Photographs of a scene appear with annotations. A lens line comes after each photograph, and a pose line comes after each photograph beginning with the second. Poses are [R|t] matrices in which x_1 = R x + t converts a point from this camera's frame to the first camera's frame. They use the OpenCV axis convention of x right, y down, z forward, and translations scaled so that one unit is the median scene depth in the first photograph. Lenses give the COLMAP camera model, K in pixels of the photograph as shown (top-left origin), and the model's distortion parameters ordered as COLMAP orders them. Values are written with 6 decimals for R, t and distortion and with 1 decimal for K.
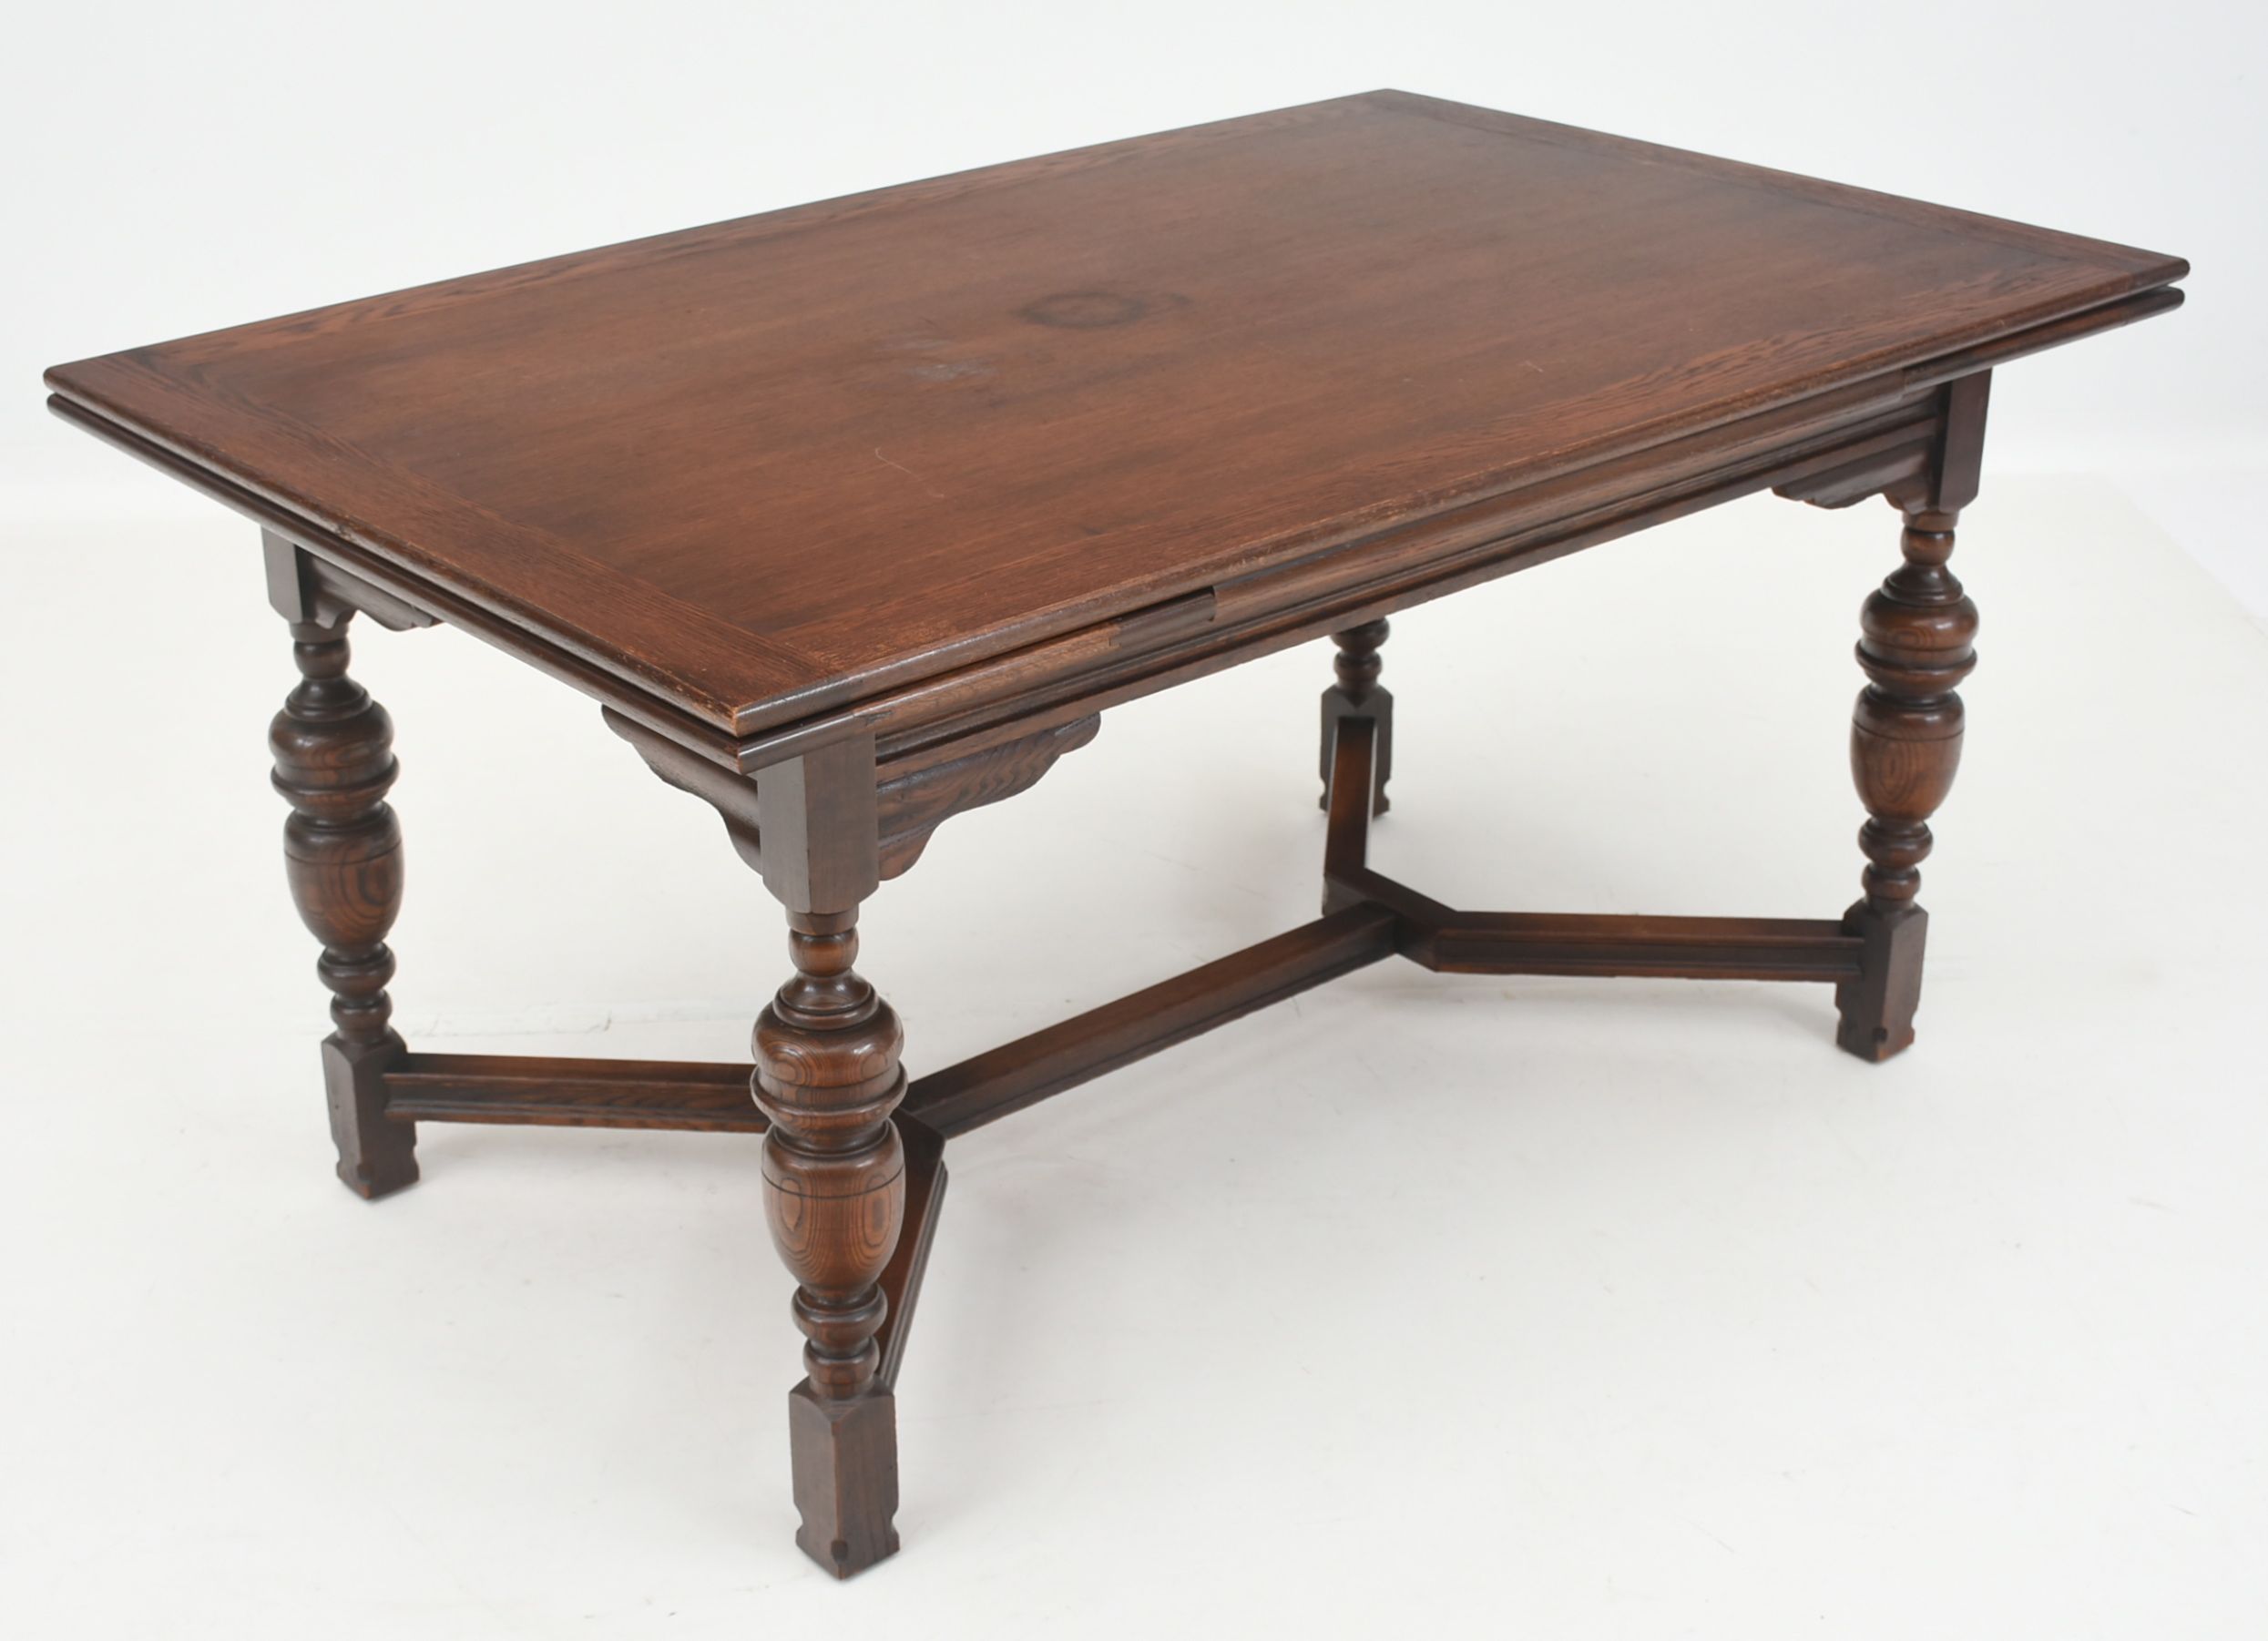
lens RADIAL K [[3418.8, 0, 1134.0], [0, 3418.8, 820.5], [0, 0, 1]] dist [-0.001616, 0.022699]
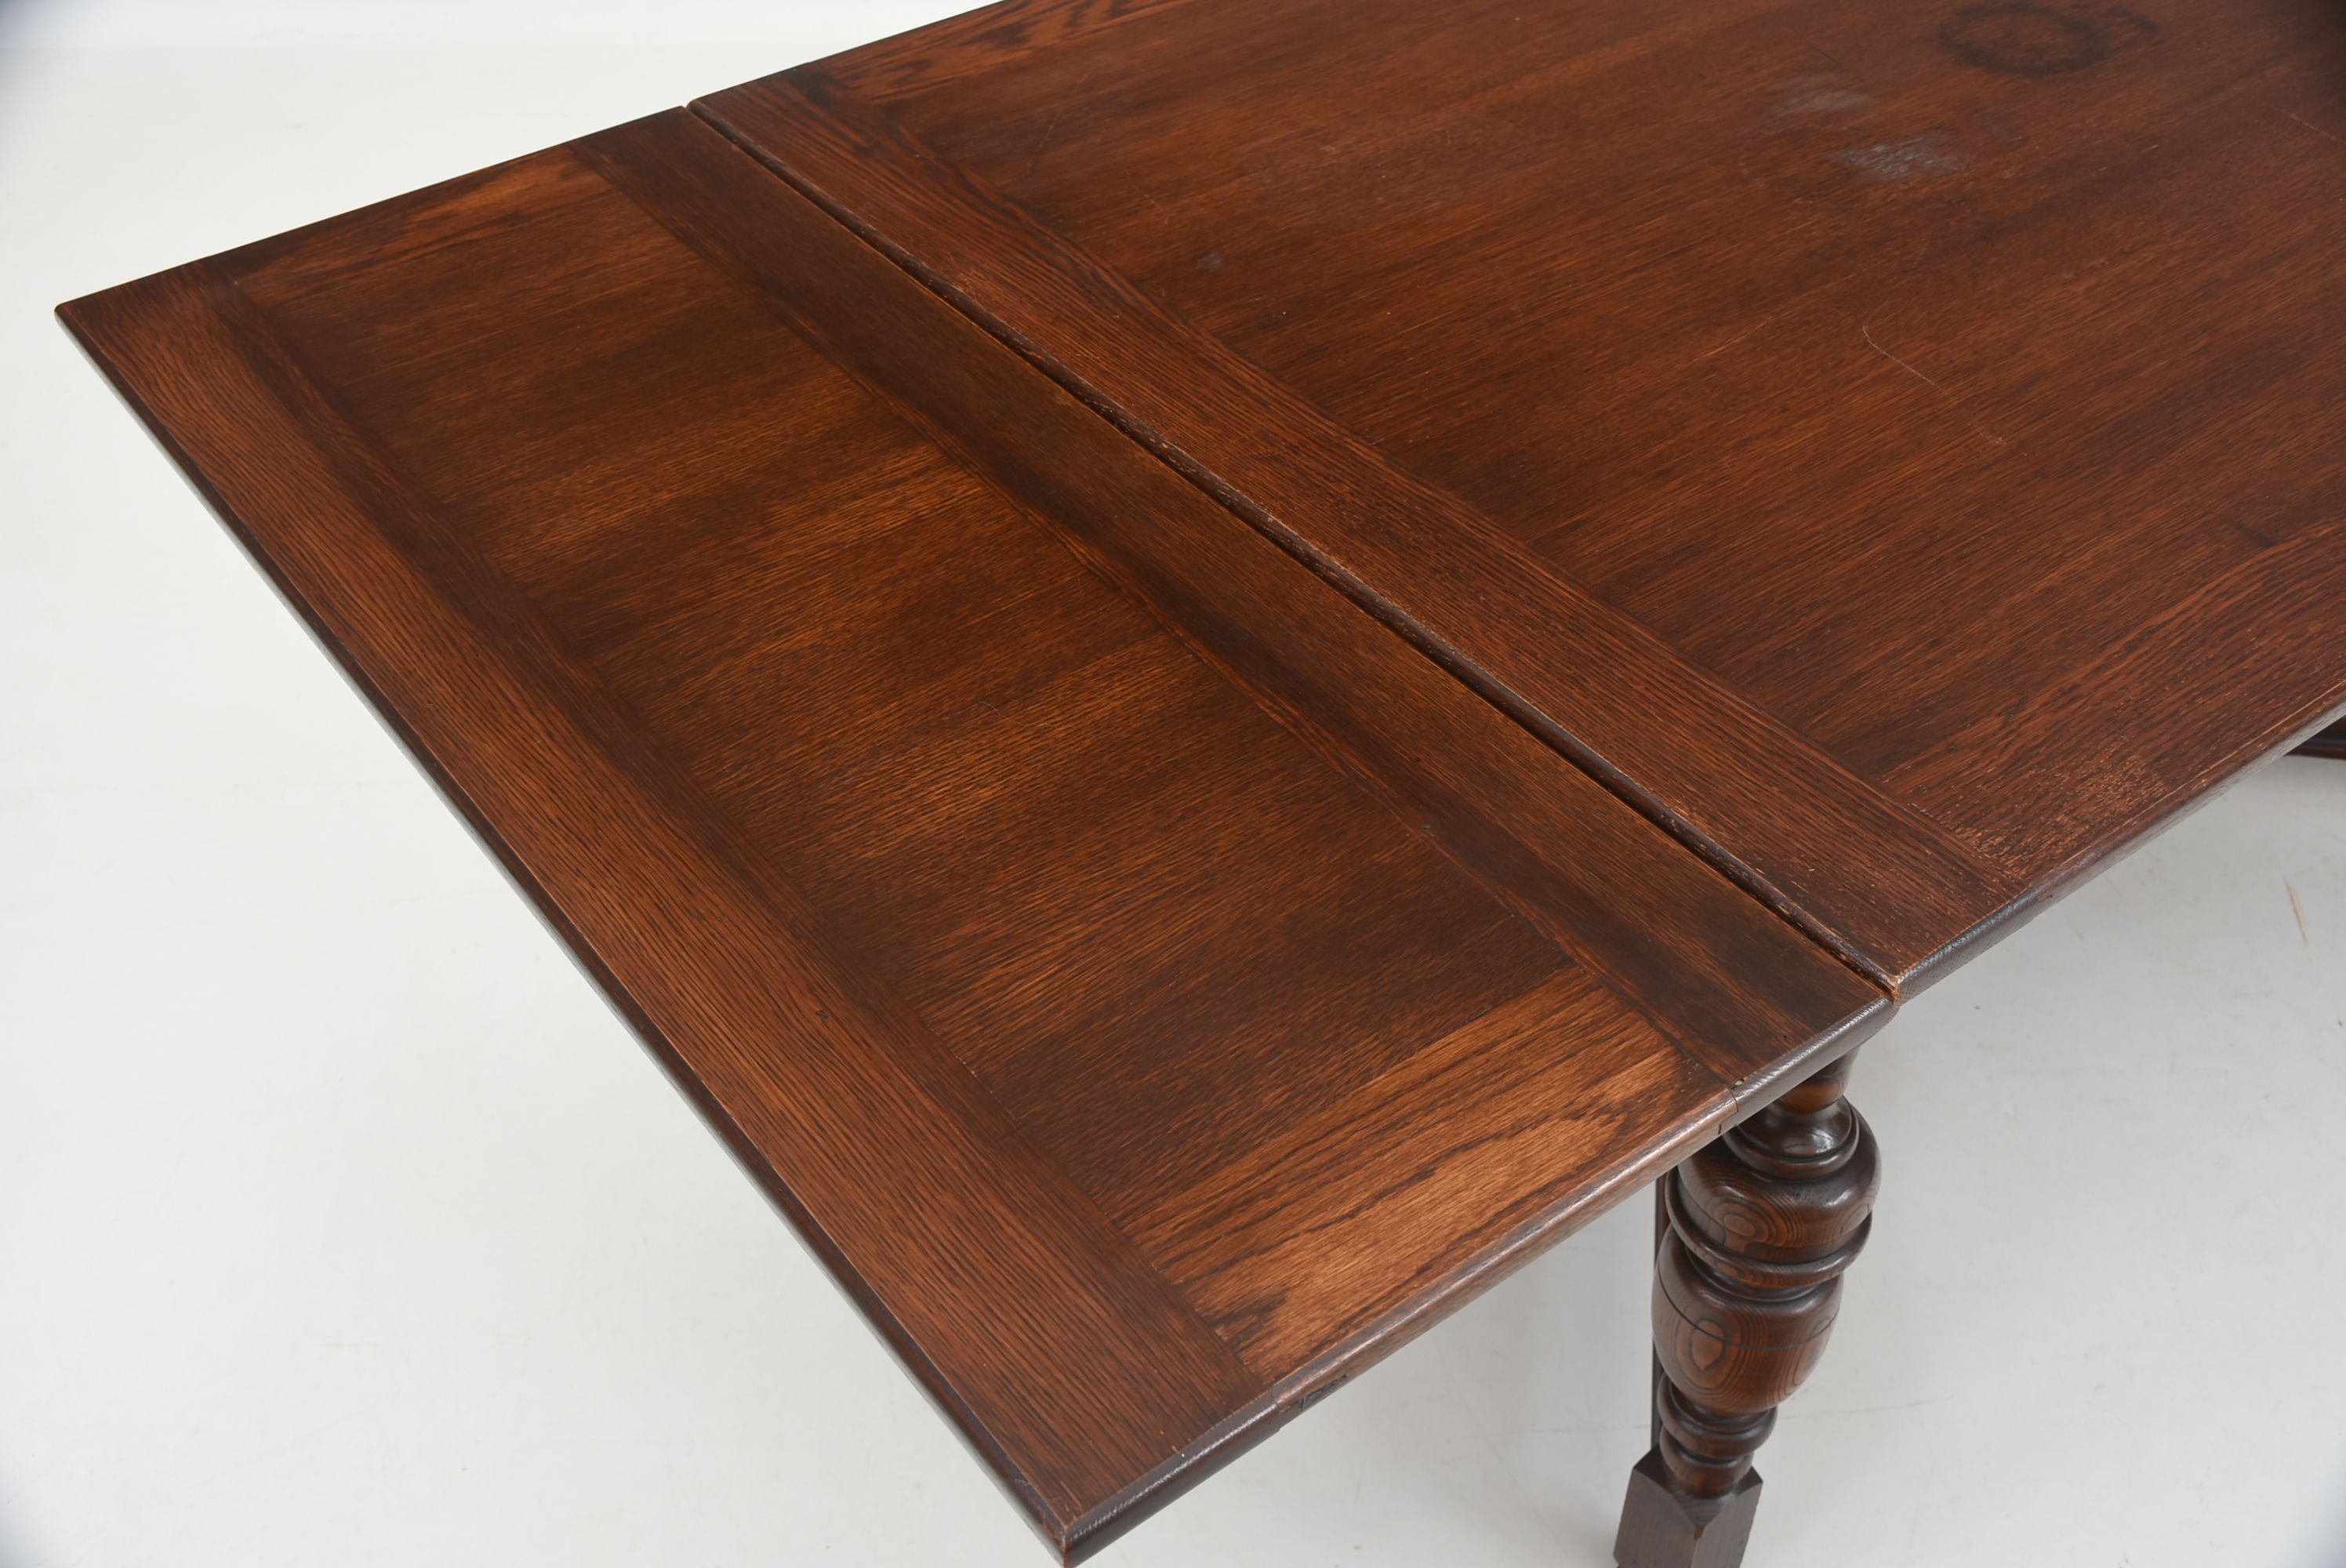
lens RADIAL K [[2450.3, 0, 1173.0], [0, 2450.3, 784.0], [0, 0, 1]] dist [0.001254, -0.004333]
pose [[0.998195, 0.044720, -0.040085, -0.192509], [-0.030555, 0.952795, 0.302074, -0.165737], [0.051701, -0.300304, 0.952441, 0.461702]]
